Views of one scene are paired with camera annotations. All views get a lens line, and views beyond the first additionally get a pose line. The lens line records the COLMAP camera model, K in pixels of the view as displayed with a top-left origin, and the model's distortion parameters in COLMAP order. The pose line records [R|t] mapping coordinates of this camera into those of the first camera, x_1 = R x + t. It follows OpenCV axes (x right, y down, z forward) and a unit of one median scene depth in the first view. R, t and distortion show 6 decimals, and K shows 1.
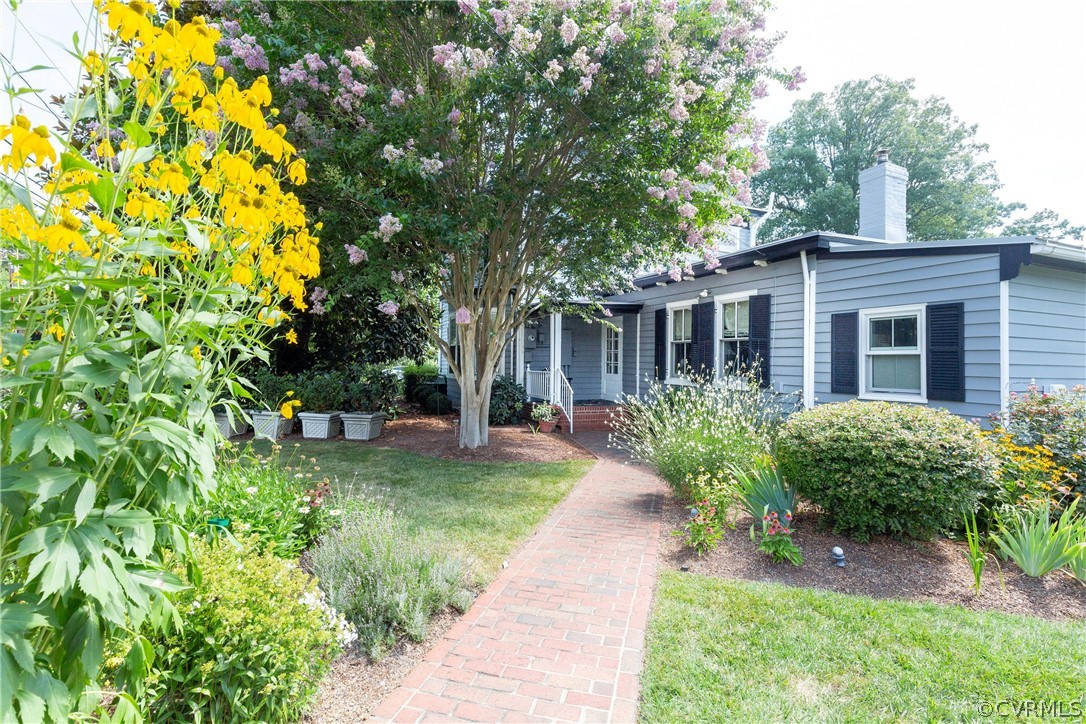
lens RADIAL K [[489.7, 0, 536.4], [0, 489.7, 355.4], [0, 0, 1]] dist [0.003036, 0.000226]
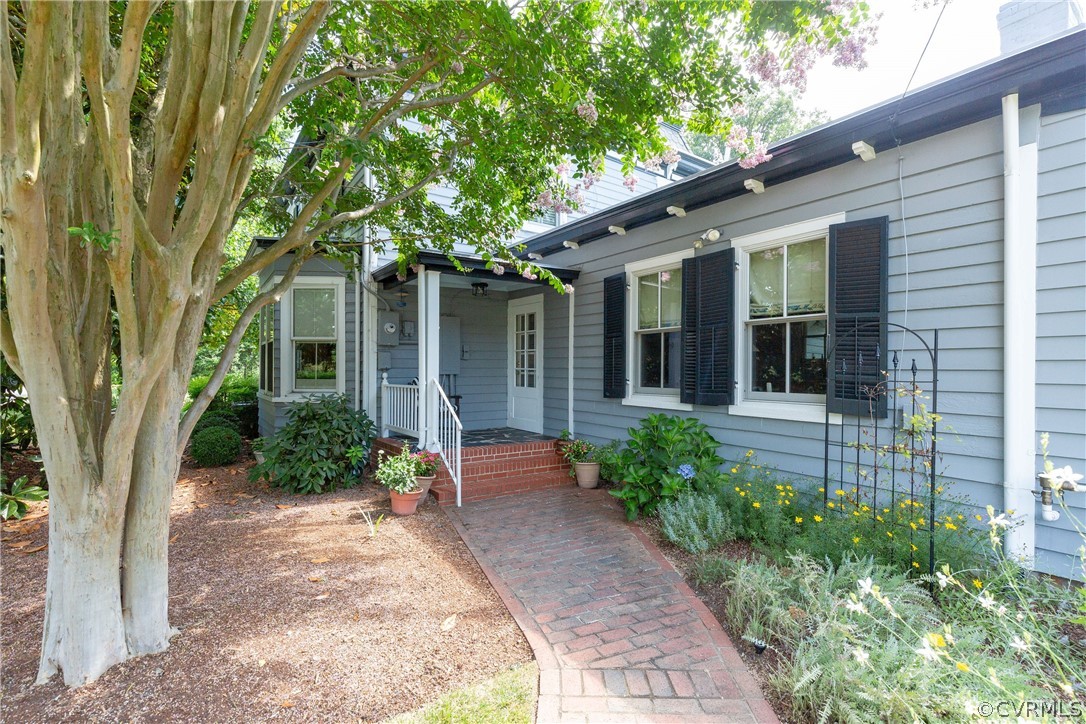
lens RADIAL K [[489.7, 0, 535.8], [0, 489.7, 361.6], [0, 0, 1]] dist [0.003036, 0.000226]
pose [[0.976099, -0.003369, 0.217300, 0.037614], [0.004671, 0.999974, -0.005479, 0.009802], [-0.217276, 0.006363, 0.976089, 0.458088]]
